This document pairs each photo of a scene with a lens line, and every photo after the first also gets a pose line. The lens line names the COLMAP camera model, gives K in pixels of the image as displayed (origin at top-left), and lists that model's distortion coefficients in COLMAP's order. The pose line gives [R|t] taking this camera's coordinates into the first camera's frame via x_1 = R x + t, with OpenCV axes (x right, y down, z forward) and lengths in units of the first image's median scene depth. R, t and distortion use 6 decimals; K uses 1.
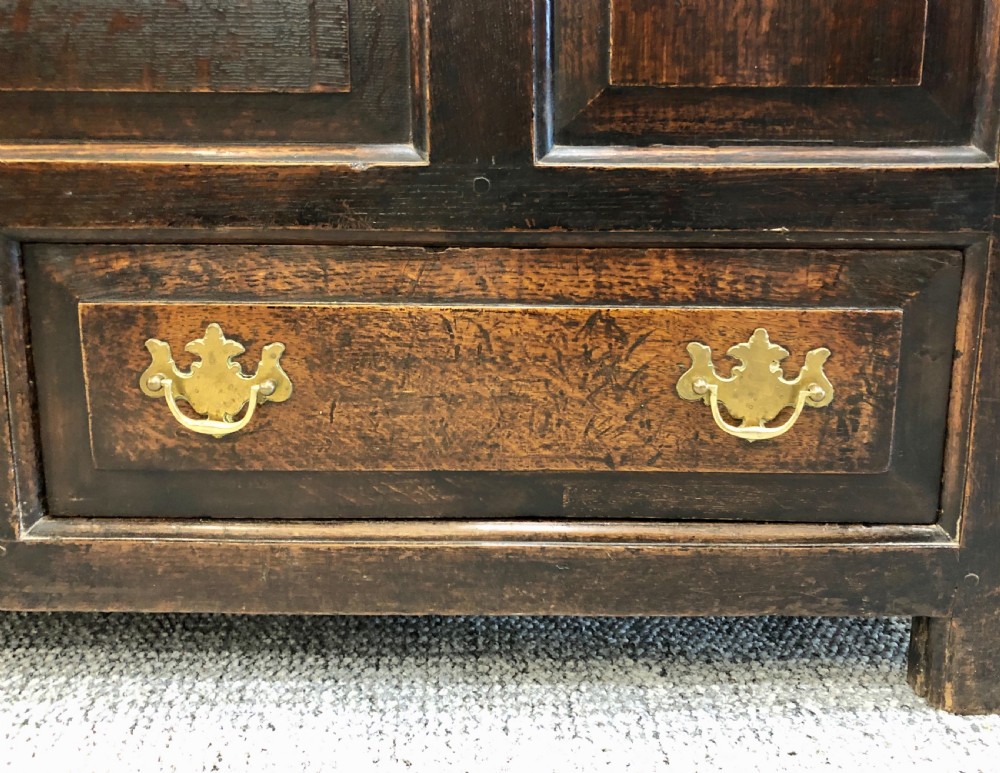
lens RADIAL K [[875.9, 0, 541.9], [0, 875.9, 244.5], [0, 0, 1]] dist [0.017233, -0.004128]
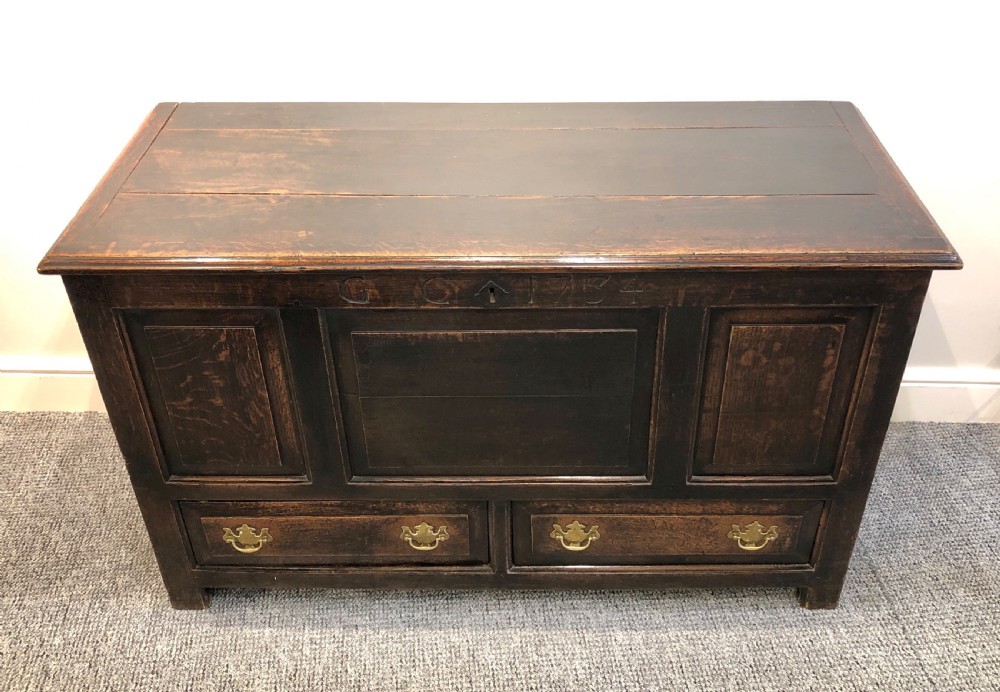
lens RADIAL K [[977.2, 0, 509.2], [0, 977.2, 307.4], [0, 0, 1]] dist [0.003228, 0.000000]
pose [[0.999710, -0.022713, -0.008059, -0.554424], [0.023974, 0.903106, 0.428748, -2.013206], [-0.002460, -0.428817, 0.903388, -1.721074]]
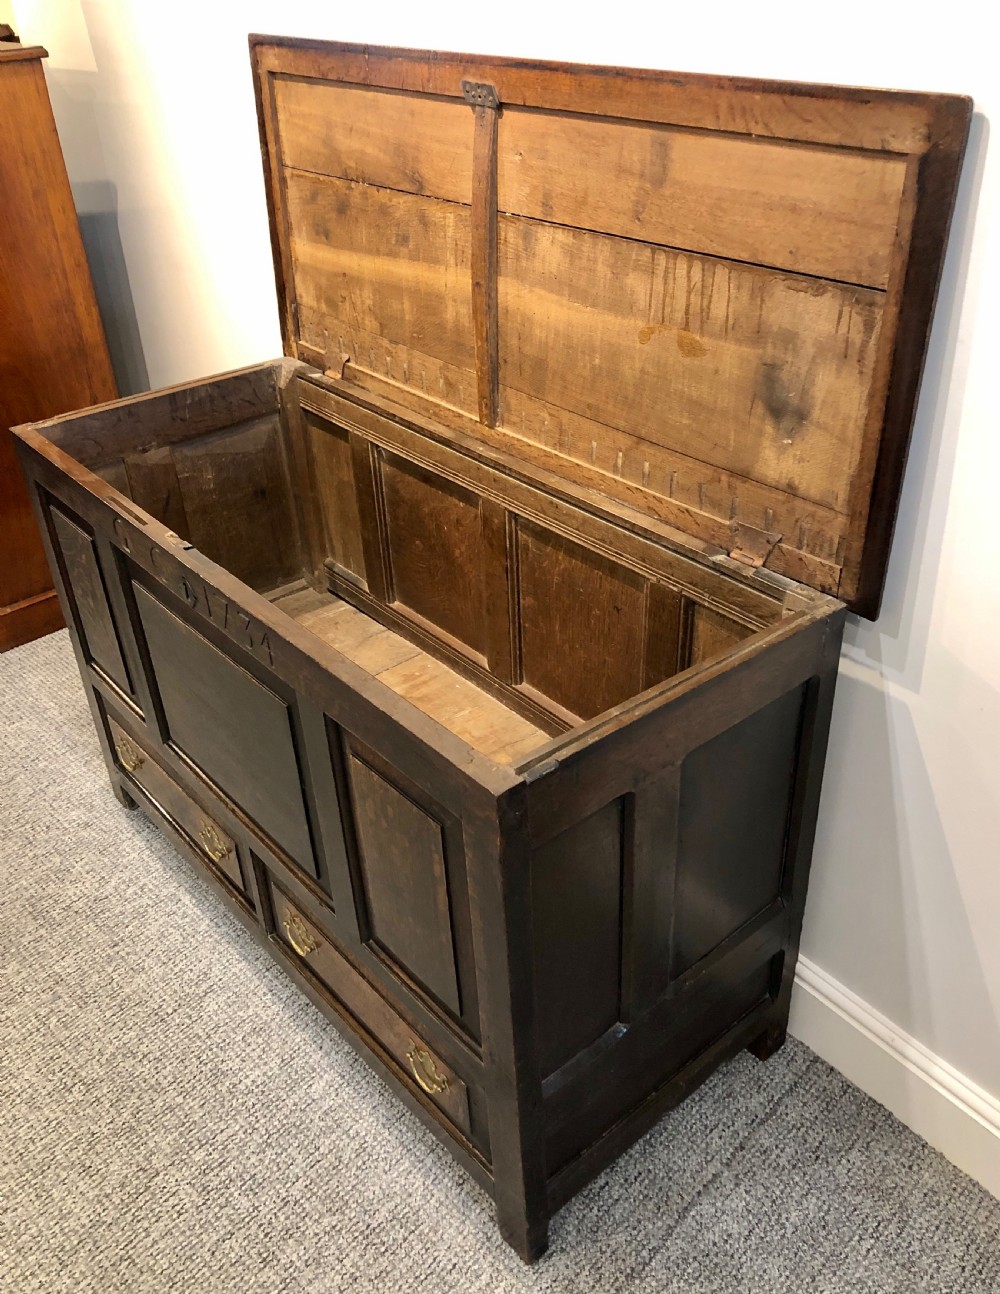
lens RADIAL K [[1133.4, 0, 527.5], [0, 1133.4, 636.4], [0, 0, 1]] dist [0.017233, -0.004128]
pose [[0.667545, 0.371930, -0.645021, 1.835987], [-0.095216, 0.901830, 0.421470, -2.040807], [0.738457, -0.219934, 0.637425, -0.407650]]
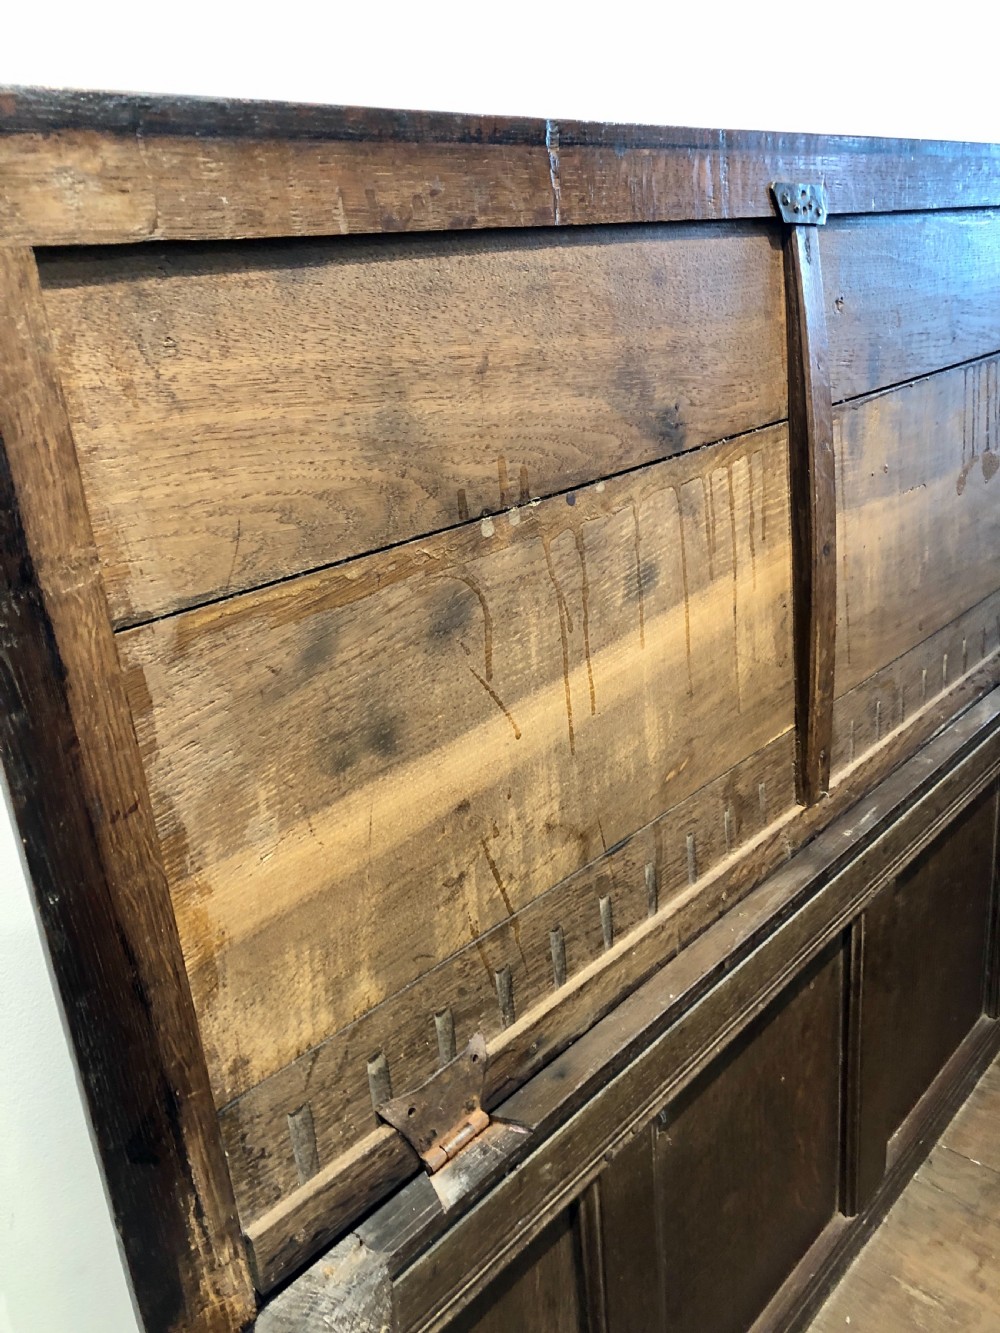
lens RADIAL K [[1091.4, 0, 488.7], [0, 1091.4, 653.4], [0, 0, 1]] dist [0.032015, -0.034269]
pose [[0.664931, -0.306980, 0.680903, -2.151233], [0.220161, 0.951686, 0.214064, -1.885078], [-0.713720, 0.007570, 0.700391, 0.945935]]
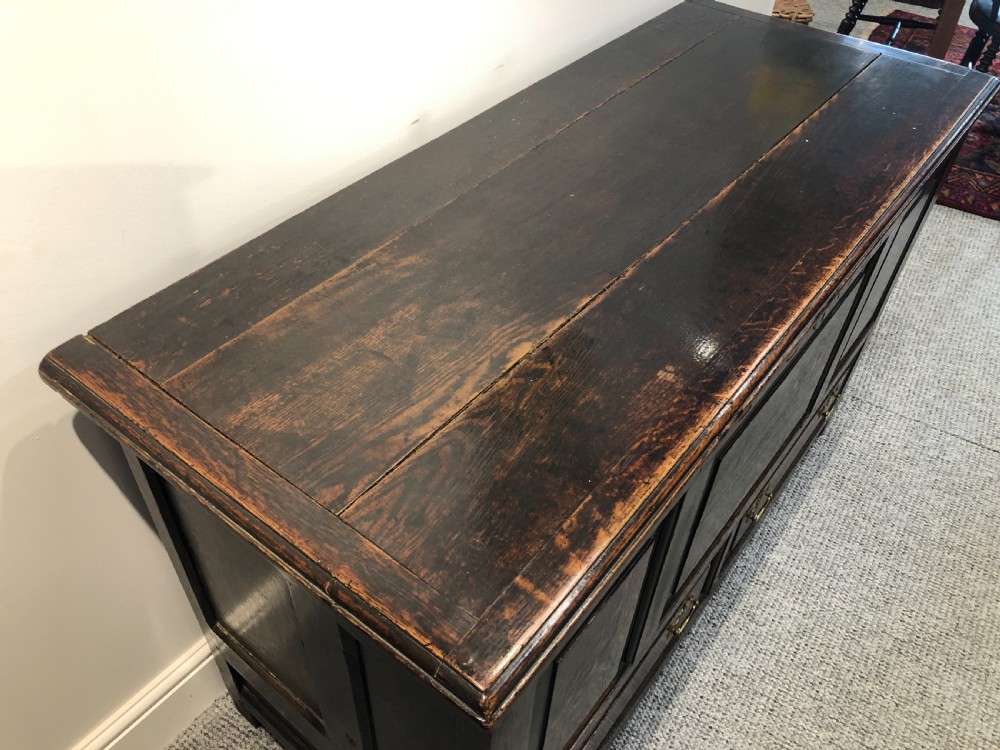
lens RADIAL K [[818.7, 0, 503.7], [0, 818.7, 376.4], [0, 0, 1]] dist [0.032015, -0.034269]
pose [[0.599356, -0.553916, 0.577883, -2.253265], [0.114965, 0.774000, 0.622662, -2.013877], [-0.792184, -0.306760, 0.527582, 0.342930]]
